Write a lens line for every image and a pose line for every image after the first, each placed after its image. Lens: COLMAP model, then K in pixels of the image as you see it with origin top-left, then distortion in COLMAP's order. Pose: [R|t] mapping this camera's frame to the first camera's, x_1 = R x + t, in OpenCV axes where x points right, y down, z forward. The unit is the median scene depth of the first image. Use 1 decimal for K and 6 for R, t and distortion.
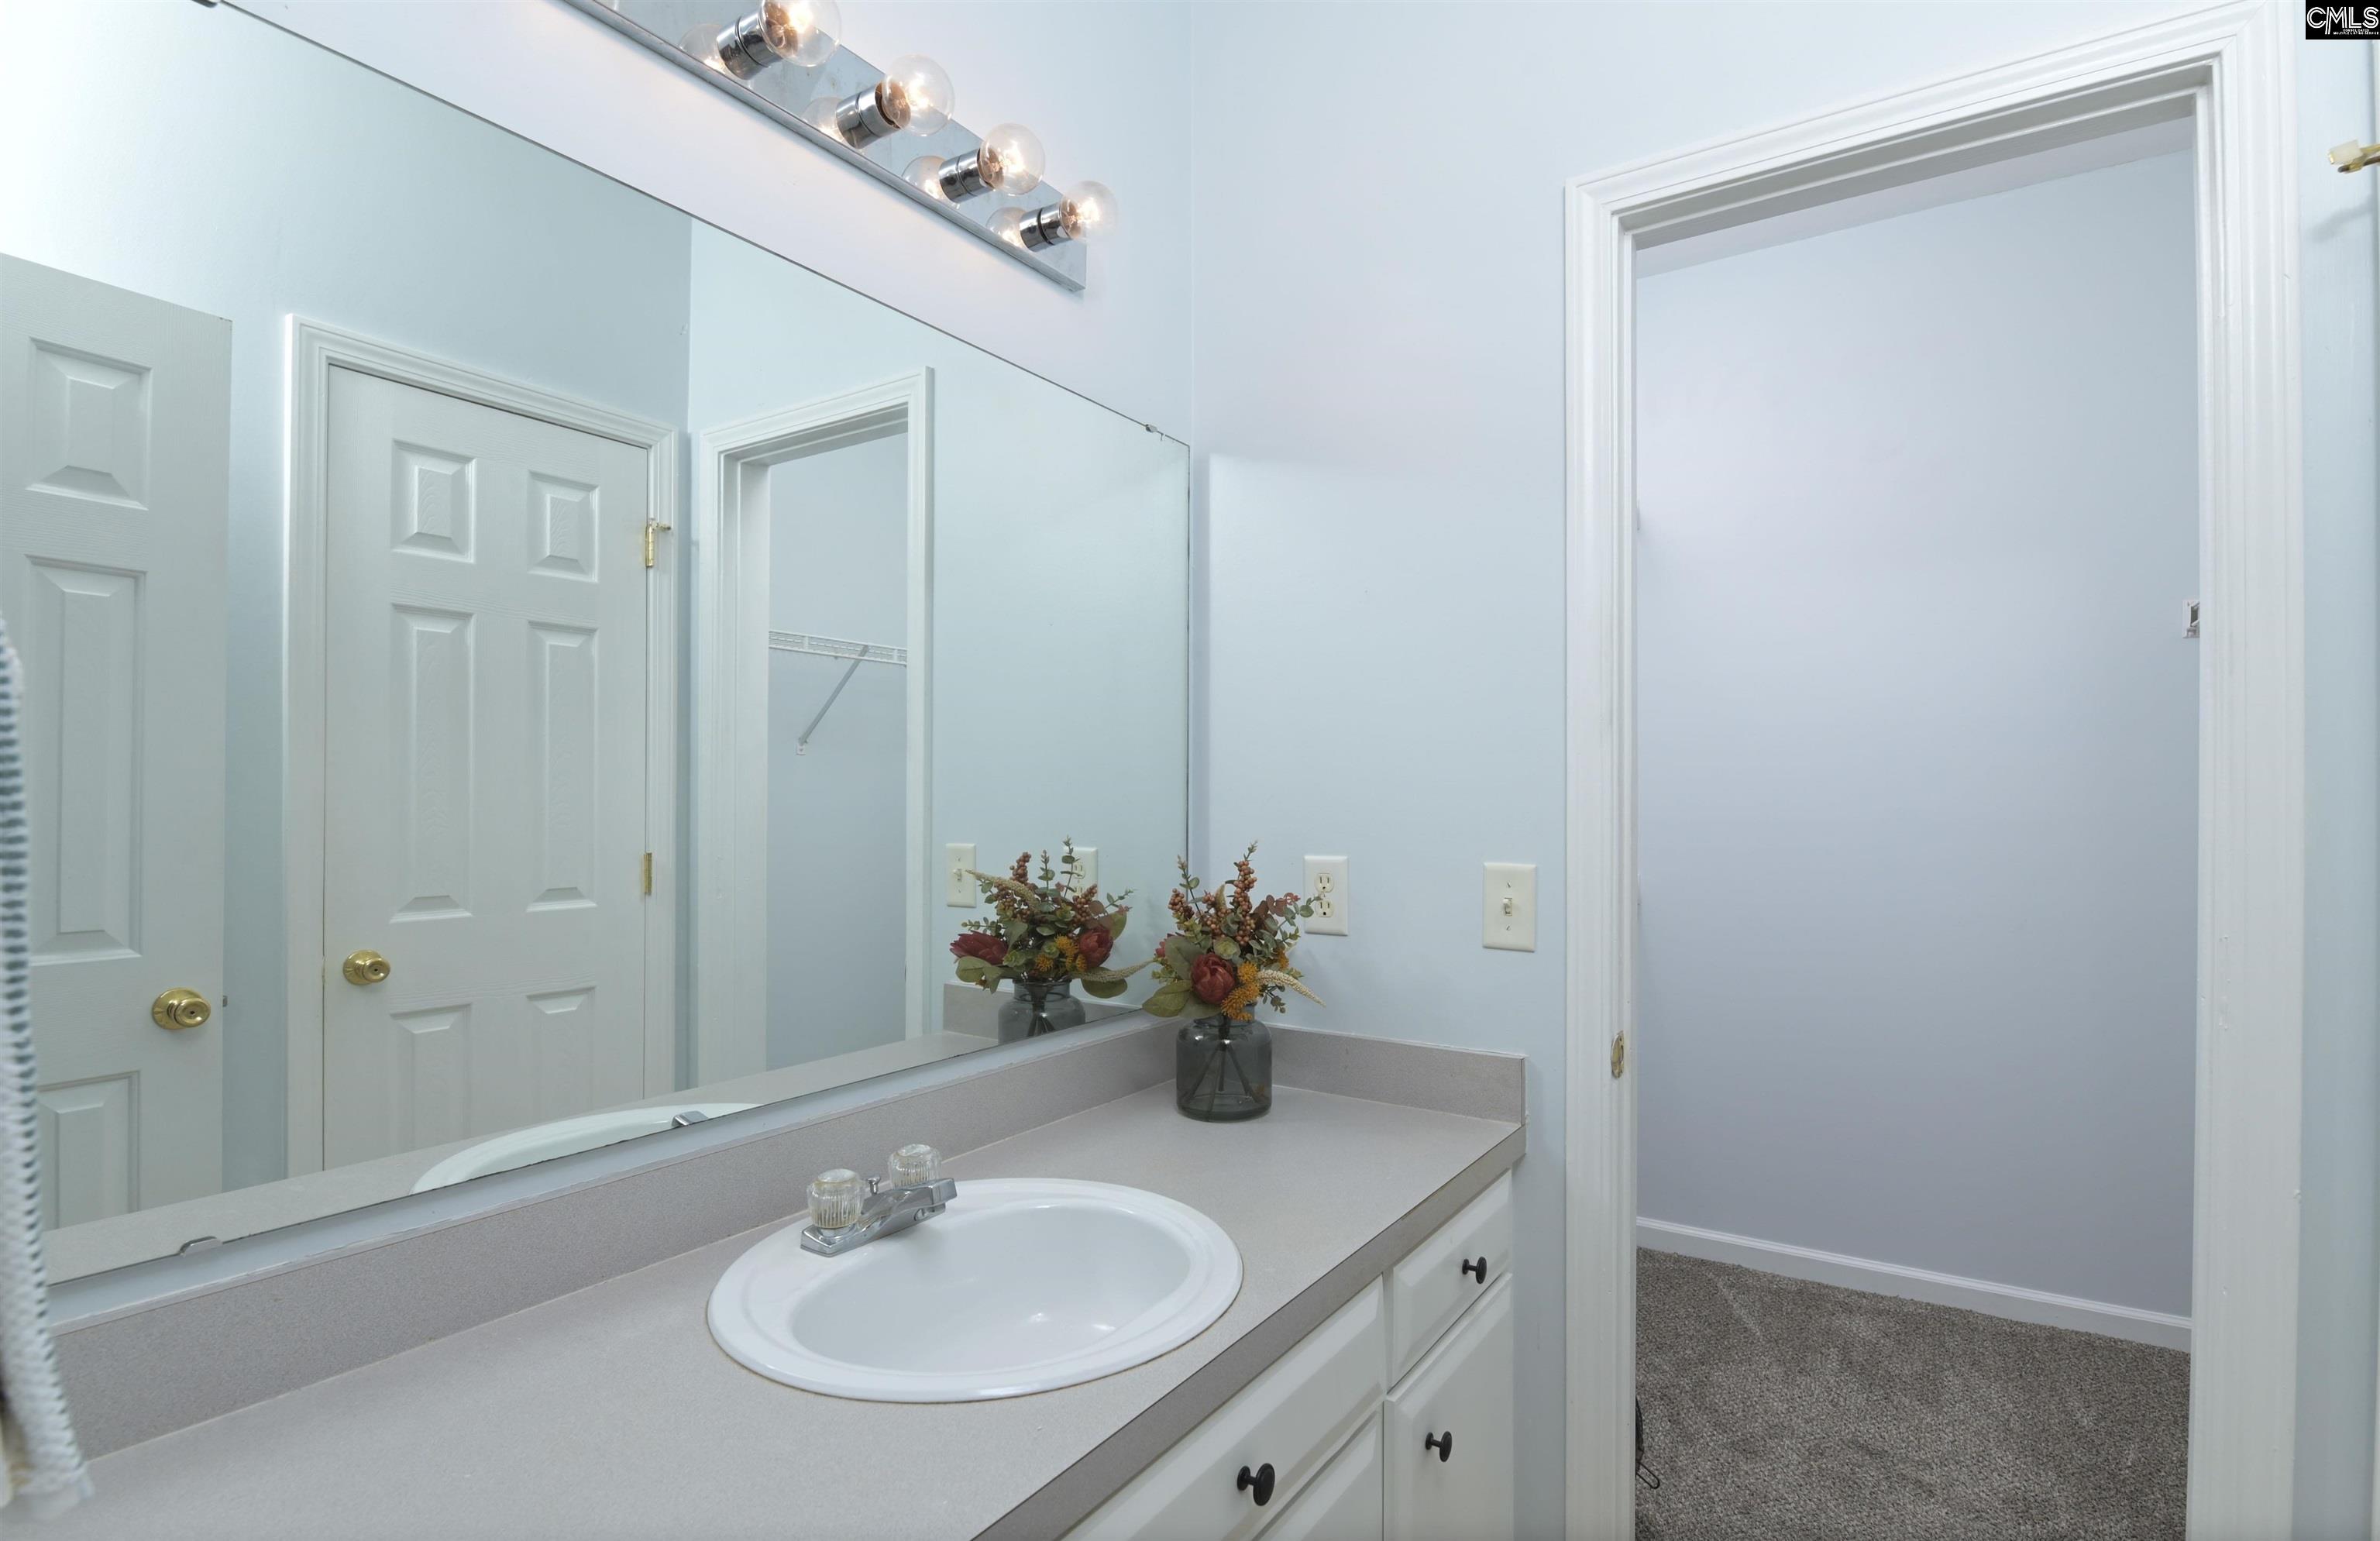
lens RADIAL K [[1069.0, 0, 1197.9], [0, 1069.0, 776.8], [0, 0, 1]] dist [-0.002876, -0.001334]
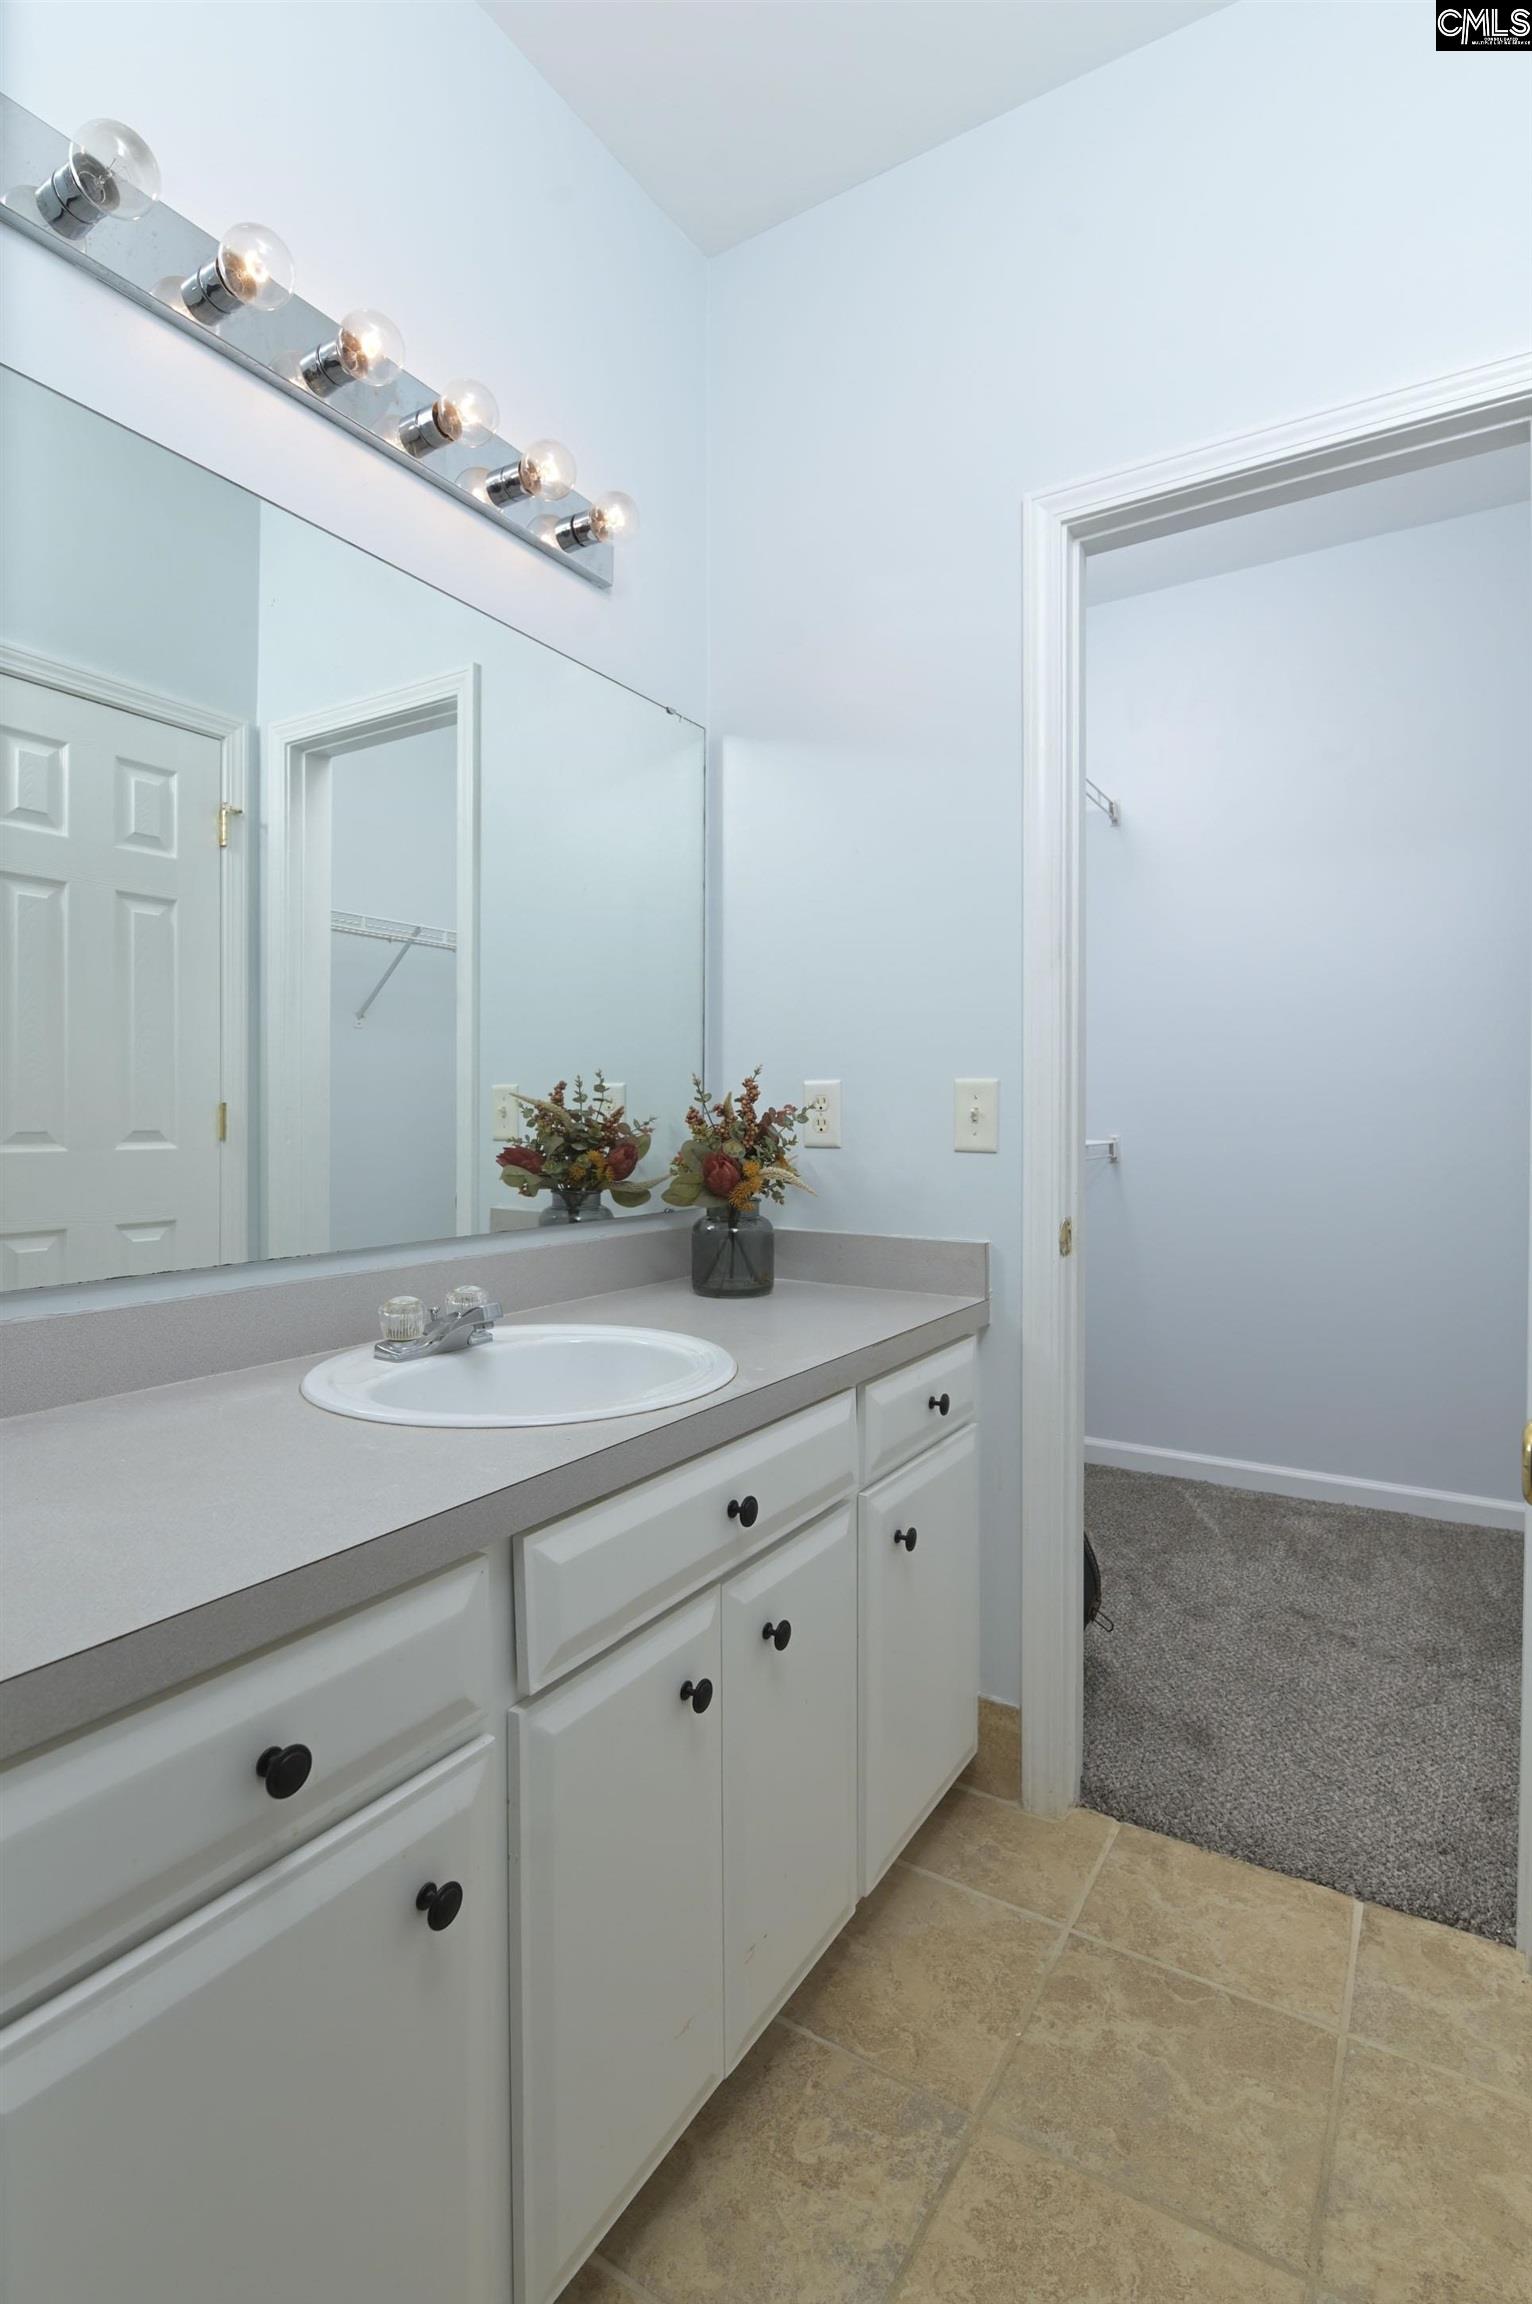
lens RADIAL K [[1096.5, 0, 766.0], [0, 1096.5, 1152.0], [0, 0, 1]] dist [-0.002728, -0.000630]
pose [[0.999858, -0.001643, 0.016772, 0.040219], [0.001631, 0.999998, 0.000763, 0.156579], [-0.016773, -0.000736, 0.999859, -0.191616]]
